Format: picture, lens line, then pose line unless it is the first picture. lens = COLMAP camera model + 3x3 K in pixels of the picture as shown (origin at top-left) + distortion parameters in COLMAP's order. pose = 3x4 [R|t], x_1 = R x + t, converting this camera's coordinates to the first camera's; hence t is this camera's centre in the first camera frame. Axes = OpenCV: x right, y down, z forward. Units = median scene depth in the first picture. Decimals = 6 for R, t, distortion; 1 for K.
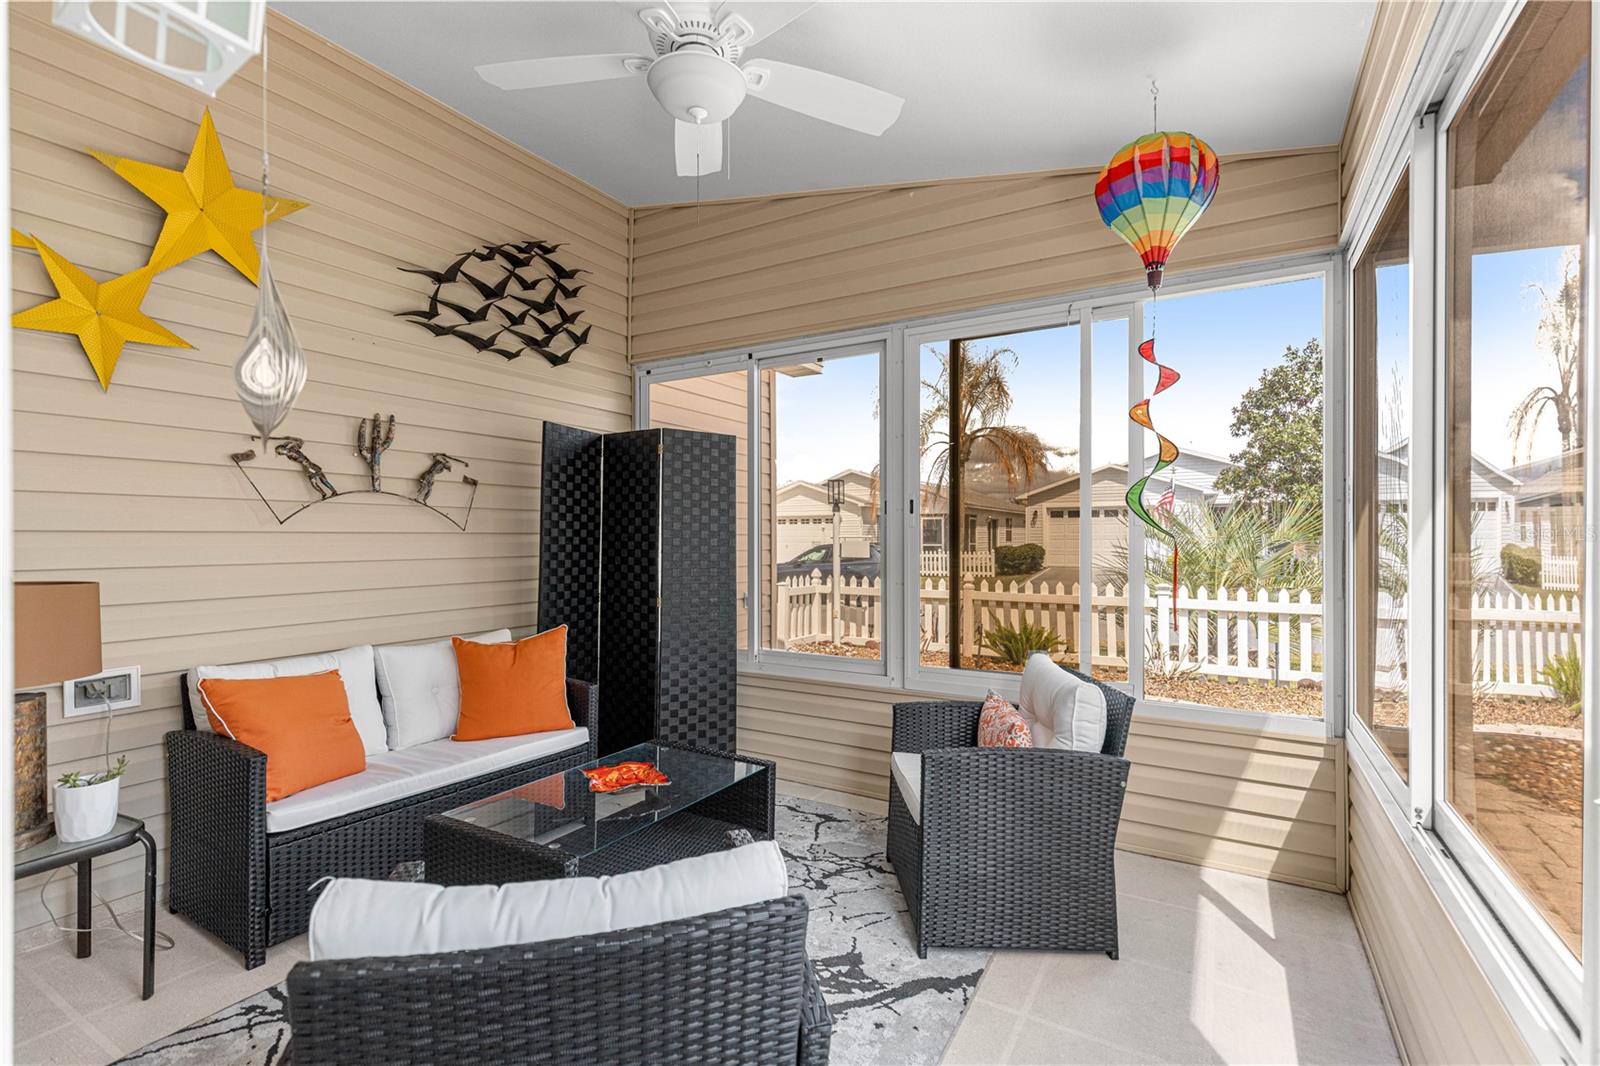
lens RADIAL K [[719.1, 0, 808.0], [0, 719.1, 535.5], [0, 0, 1]] dist [-0.017467, -0.000462]
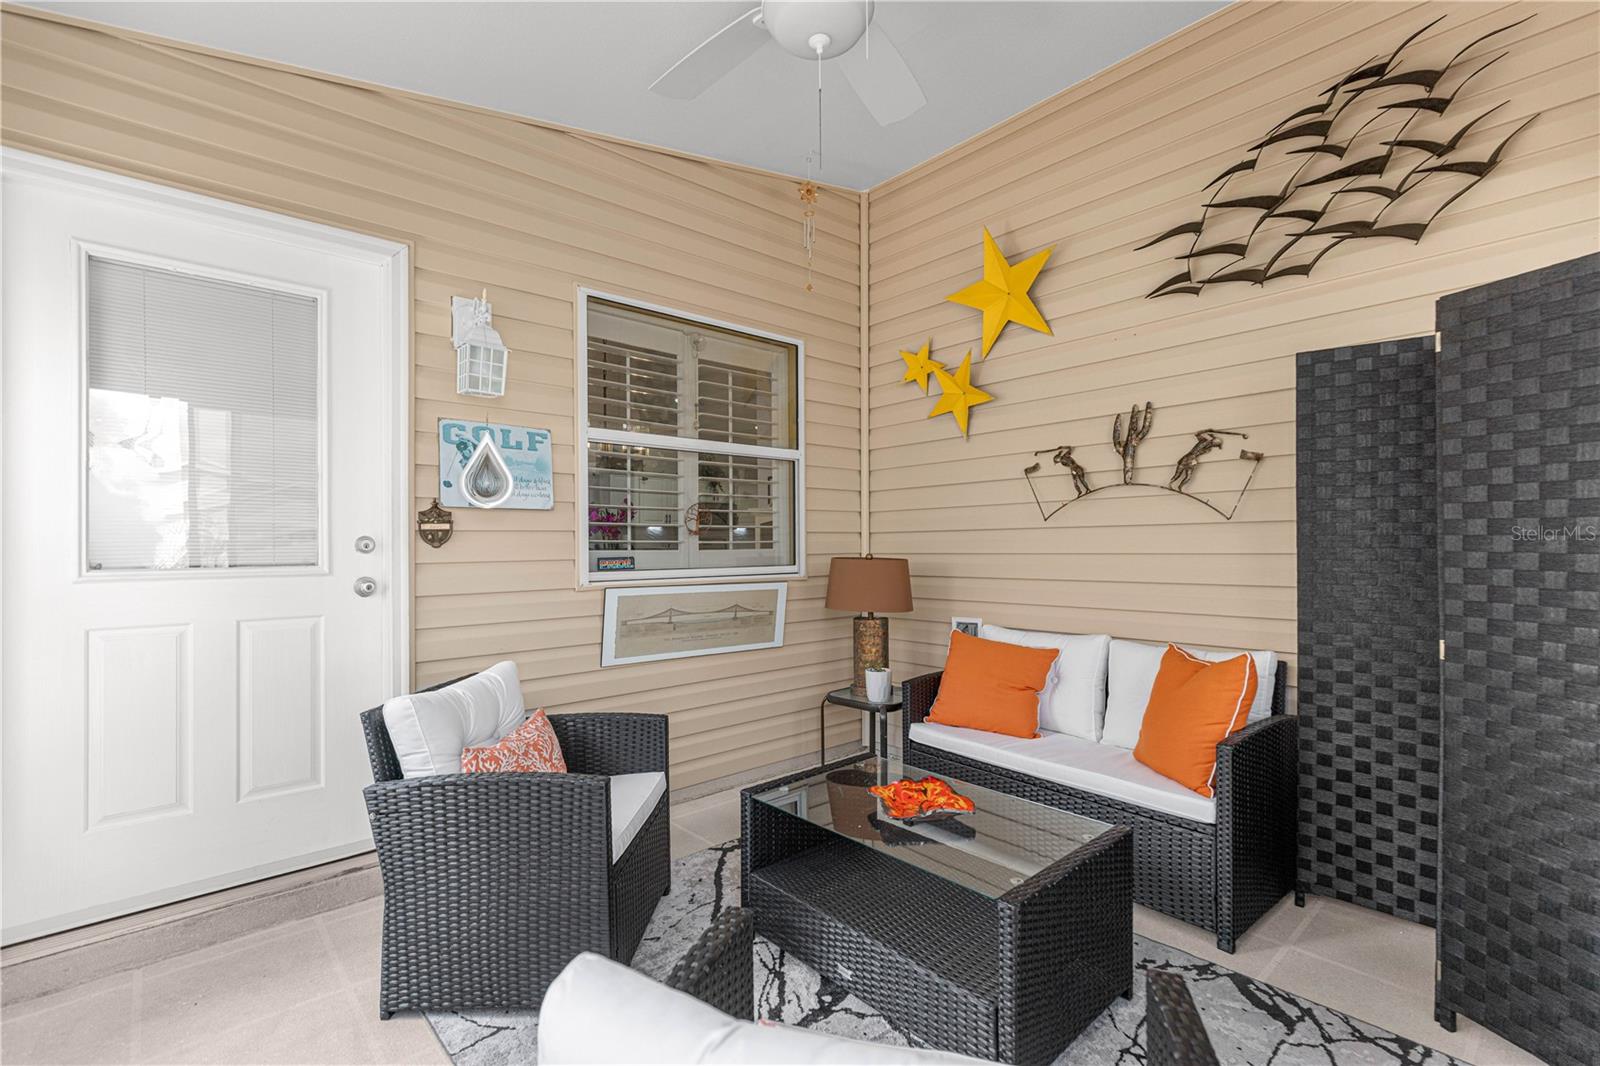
lens RADIAL K [[719.1, 0, 800.7], [0, 719.1, 540.2], [0, 0, 1]] dist [-0.017467, -0.000462]
pose [[-0.323337, -0.004822, -0.946271, 0.457266], [0.010903, 0.999902, -0.008821, 0.018918], [0.946221, -0.013170, -0.323253, 0.839383]]
